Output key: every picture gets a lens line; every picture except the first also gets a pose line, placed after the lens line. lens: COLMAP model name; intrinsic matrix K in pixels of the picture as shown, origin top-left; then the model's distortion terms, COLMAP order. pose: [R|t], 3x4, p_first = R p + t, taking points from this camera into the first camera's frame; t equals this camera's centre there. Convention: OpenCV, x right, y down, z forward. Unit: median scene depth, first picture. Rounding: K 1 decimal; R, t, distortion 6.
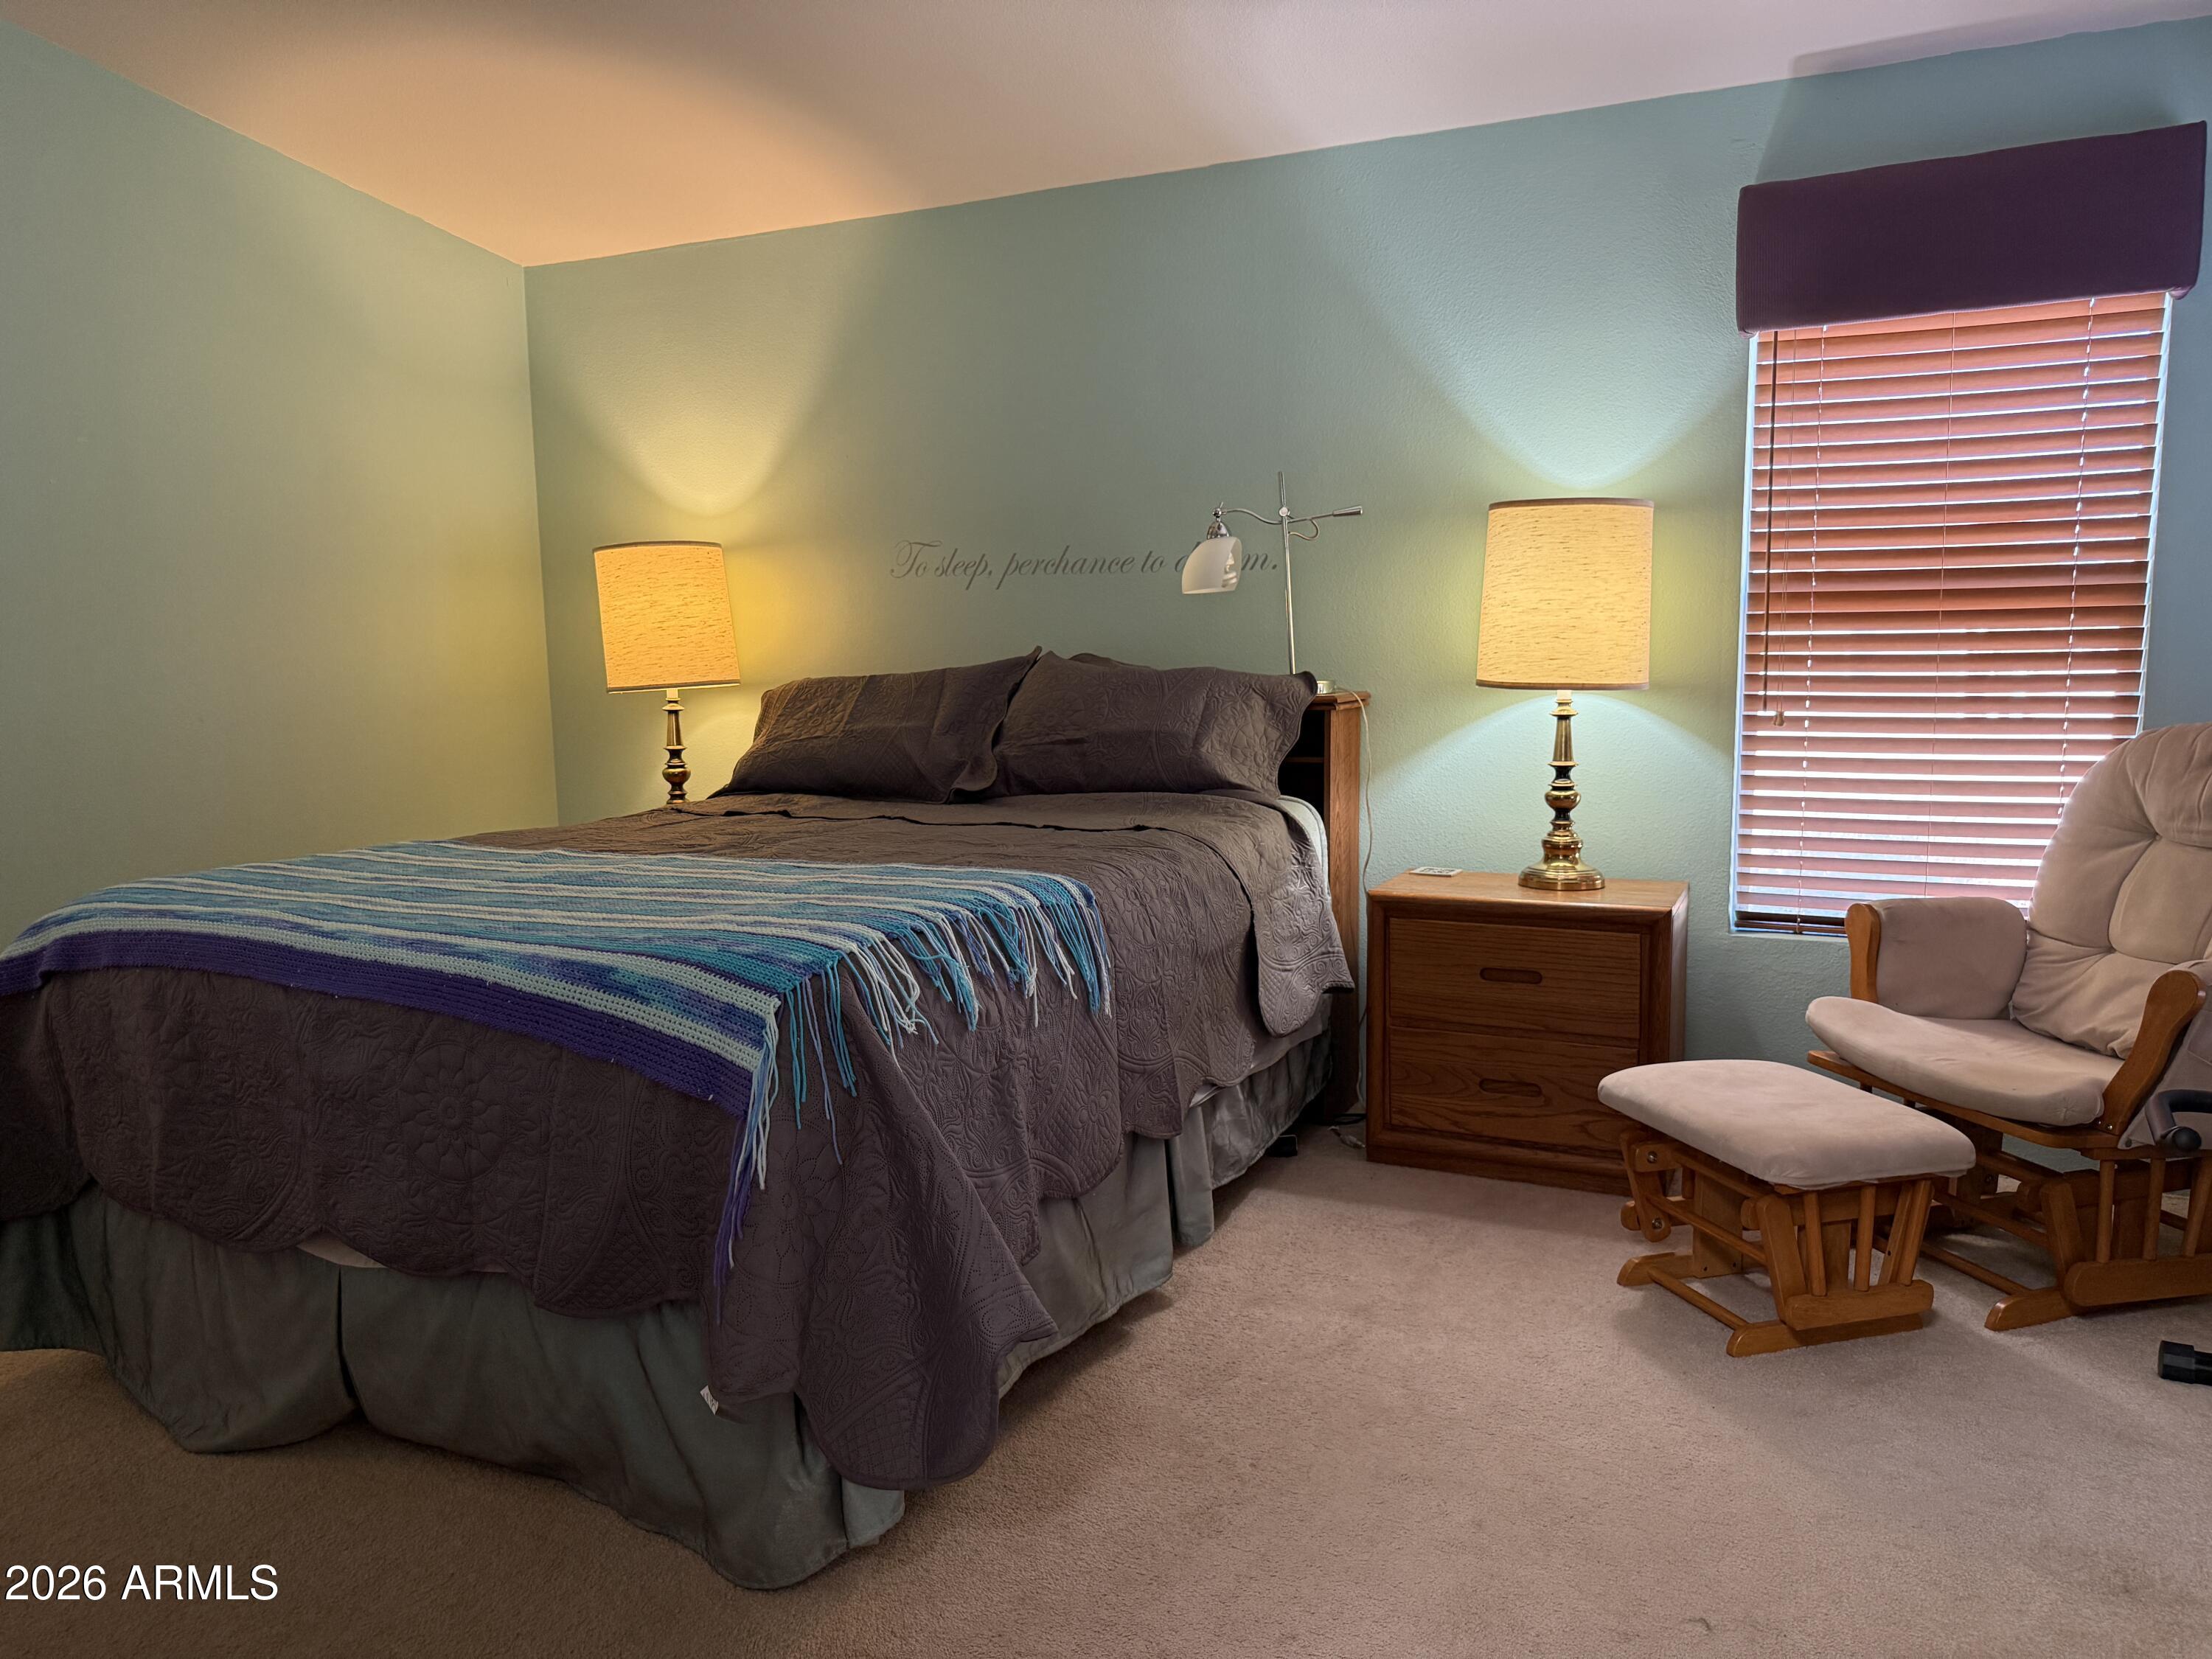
lens RADIAL K [[1362.5, 0, 1106.0], [0, 1362.5, 829.5], [0, 0, 1]] dist [-0.003889, -0.002117]
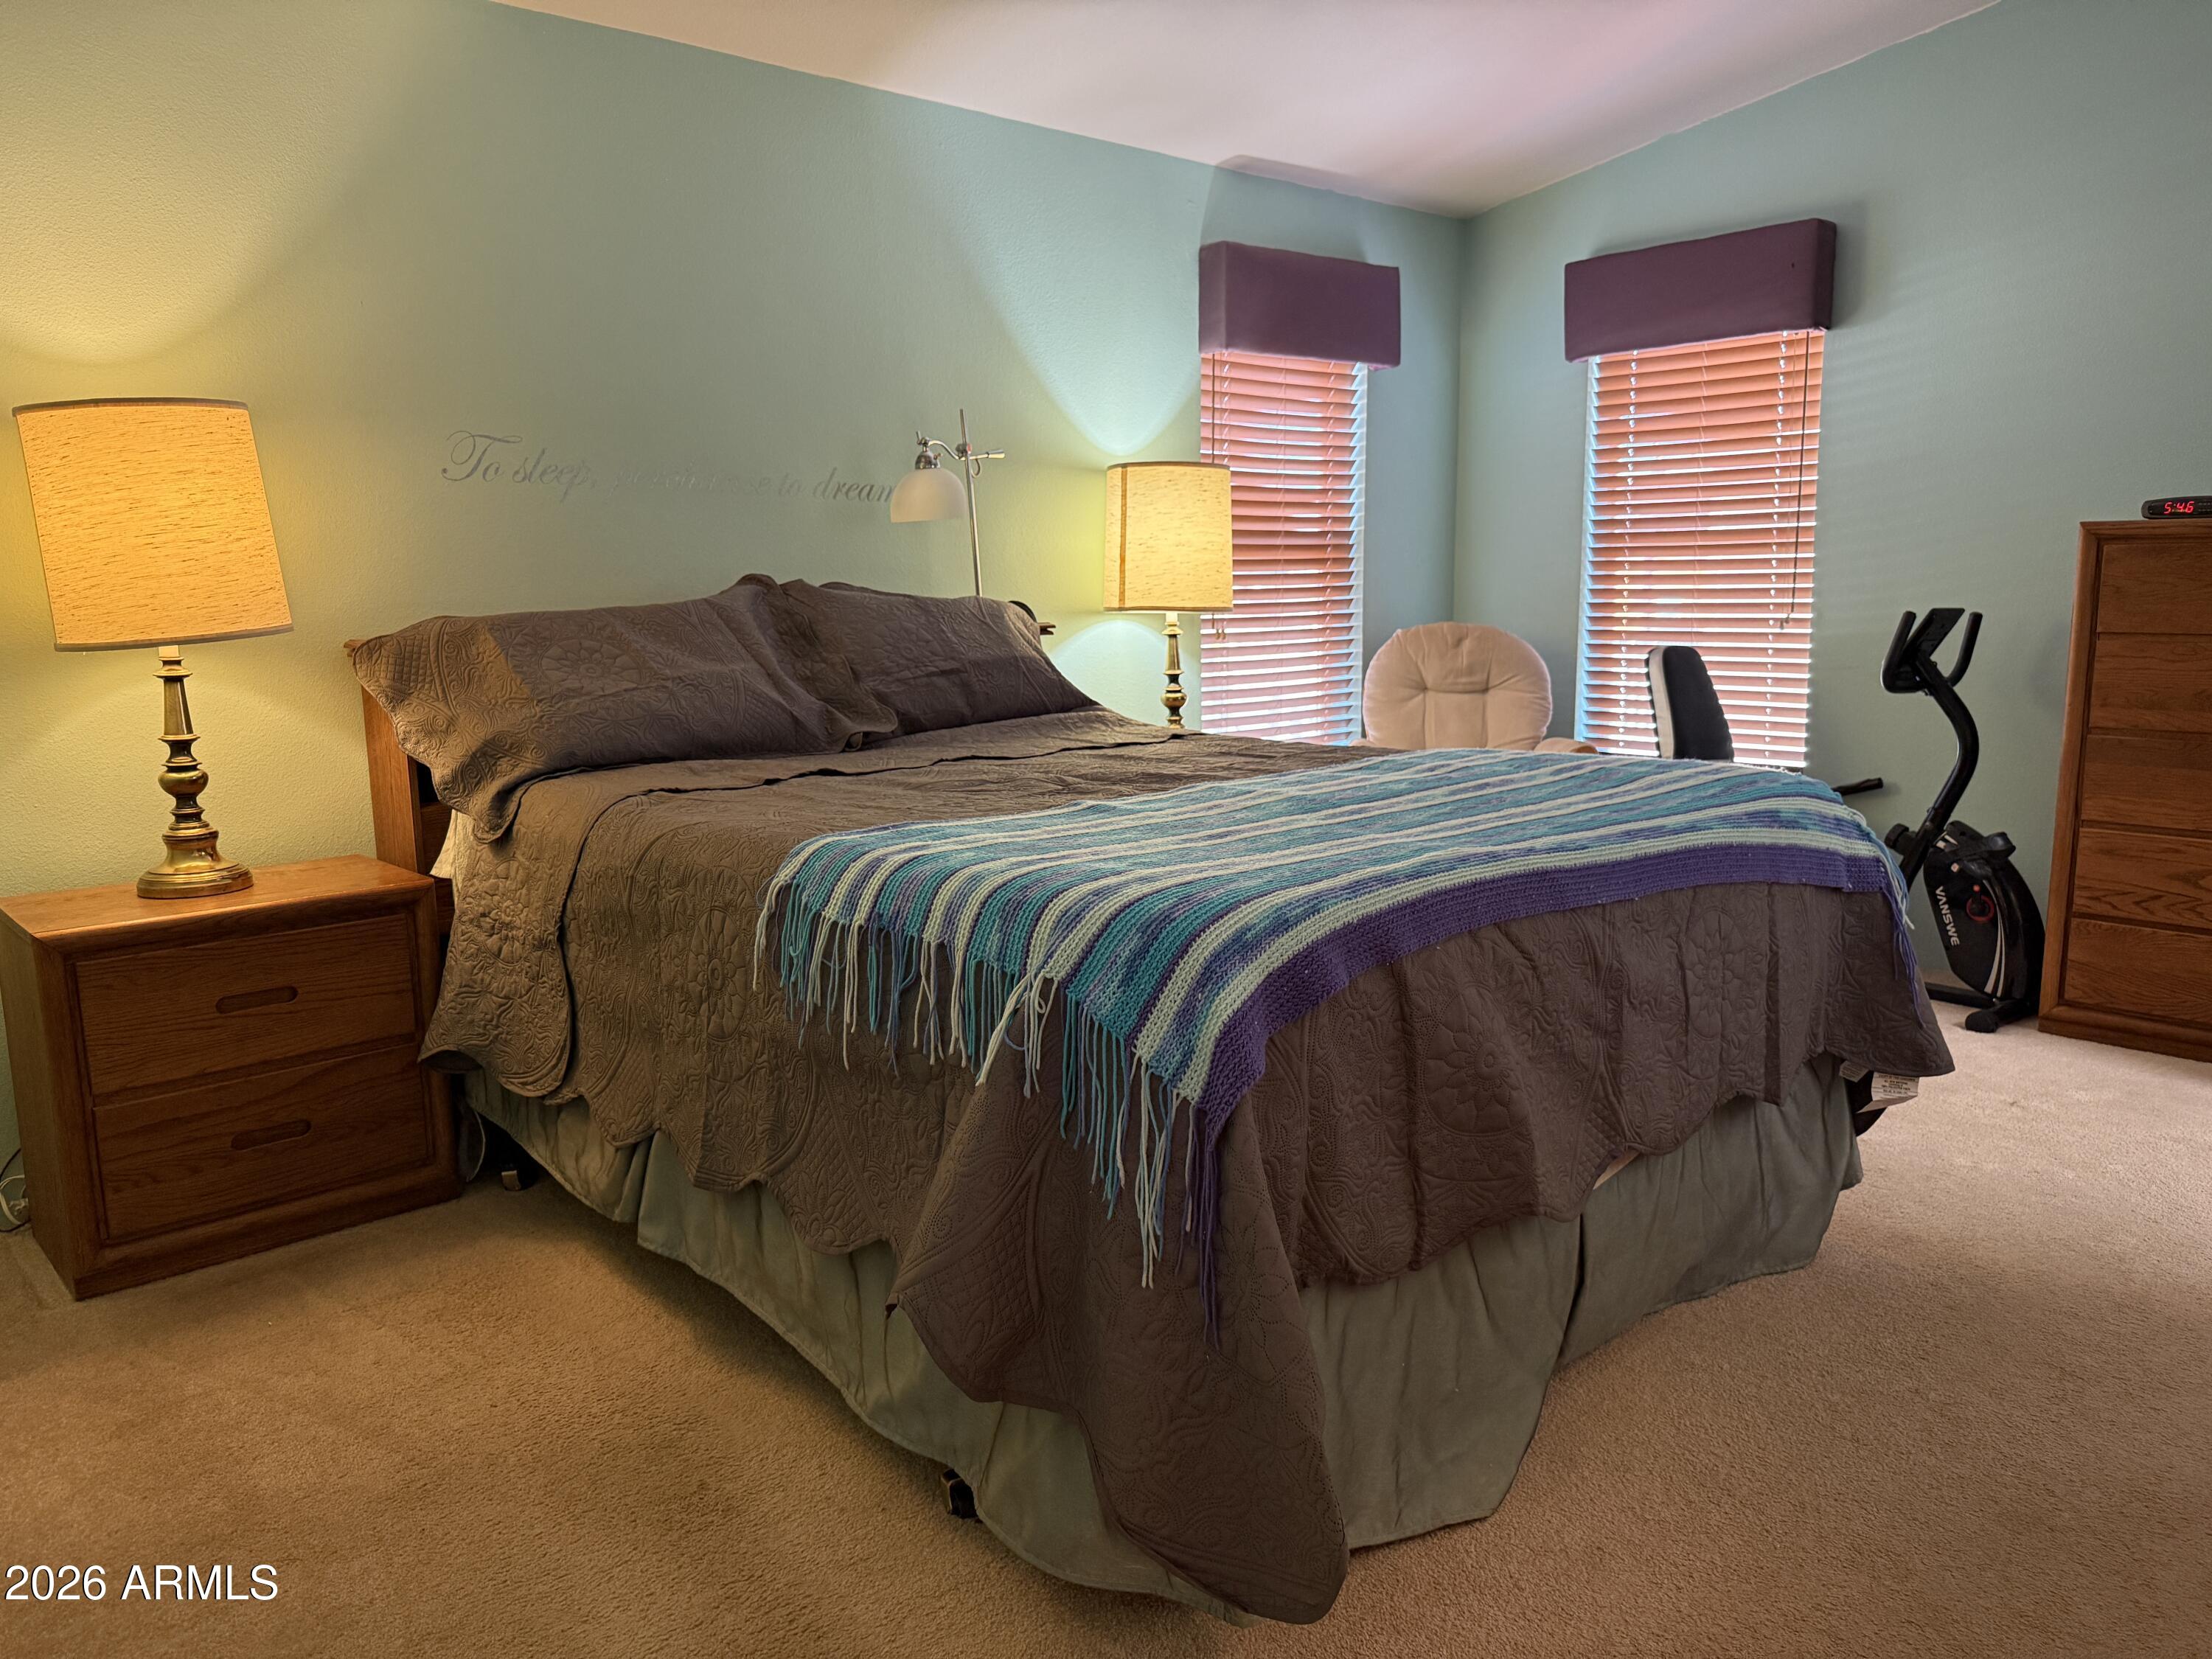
lens RADIAL K [[1562.6, 0, 1106.0], [0, 1562.6, 829.5], [0, 0, 1]] dist [0.031674, -0.001623]
pose [[0.429743, -0.135155, 0.892779, -0.771254], [0.124146, 0.988189, 0.089840, -0.031436], [-0.894376, 0.072227, 0.441446, 0.322194]]
